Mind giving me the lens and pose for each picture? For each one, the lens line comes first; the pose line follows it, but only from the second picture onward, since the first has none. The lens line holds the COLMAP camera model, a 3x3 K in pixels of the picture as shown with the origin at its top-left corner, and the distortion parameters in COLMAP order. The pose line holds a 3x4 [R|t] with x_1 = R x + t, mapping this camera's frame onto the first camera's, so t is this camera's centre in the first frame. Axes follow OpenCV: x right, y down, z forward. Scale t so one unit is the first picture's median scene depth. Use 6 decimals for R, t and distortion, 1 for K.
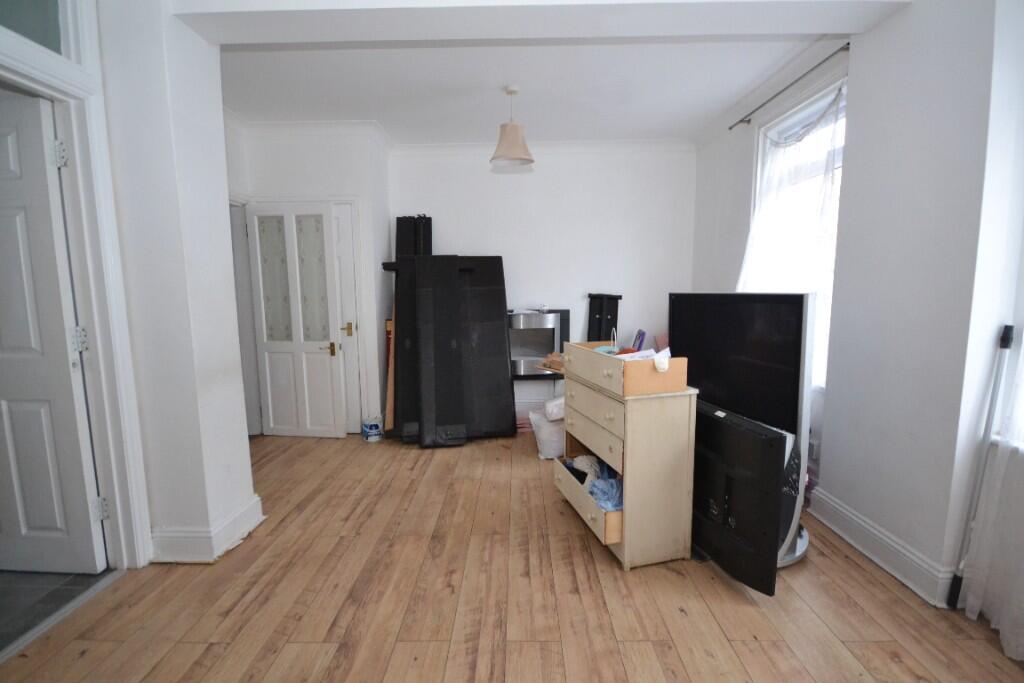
lens RADIAL K [[454.3, 0, 512.0], [0, 454.3, 341.5], [0, 0, 1]] dist [0.001129, -0.006895]
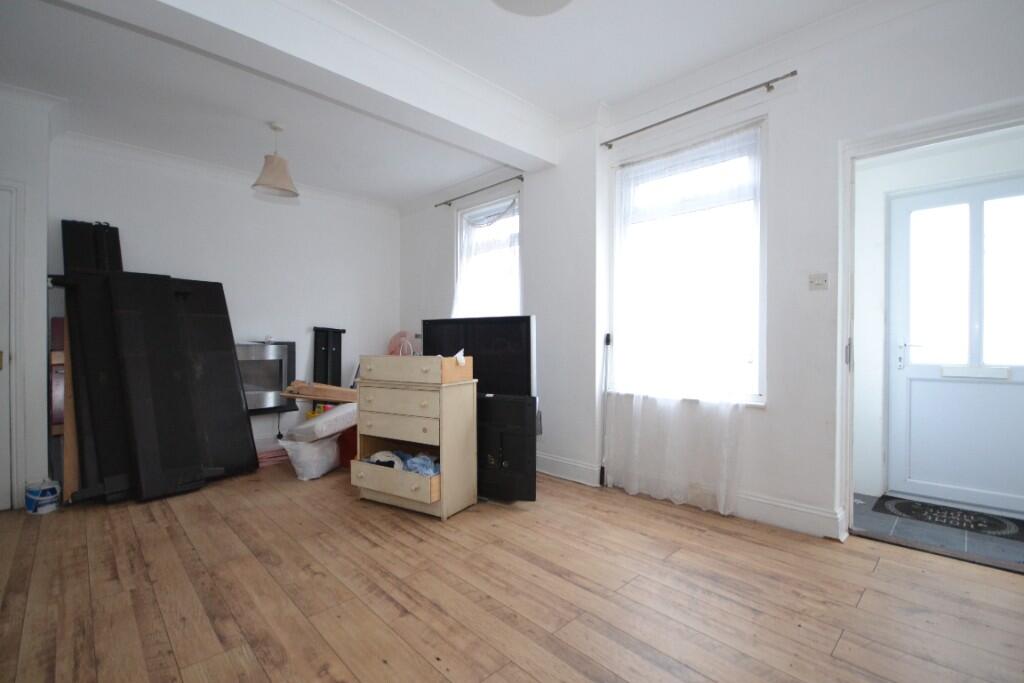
lens RADIAL K [[454.3, 0, 512.0], [0, 454.3, 341.5], [0, 0, 1]] dist [0.001129, -0.006895]
pose [[0.711156, 0.013037, 0.702913, -0.454044], [0.073262, 0.993010, -0.092538, 0.109767], [-0.699206, 0.117305, 0.705231, -0.097923]]
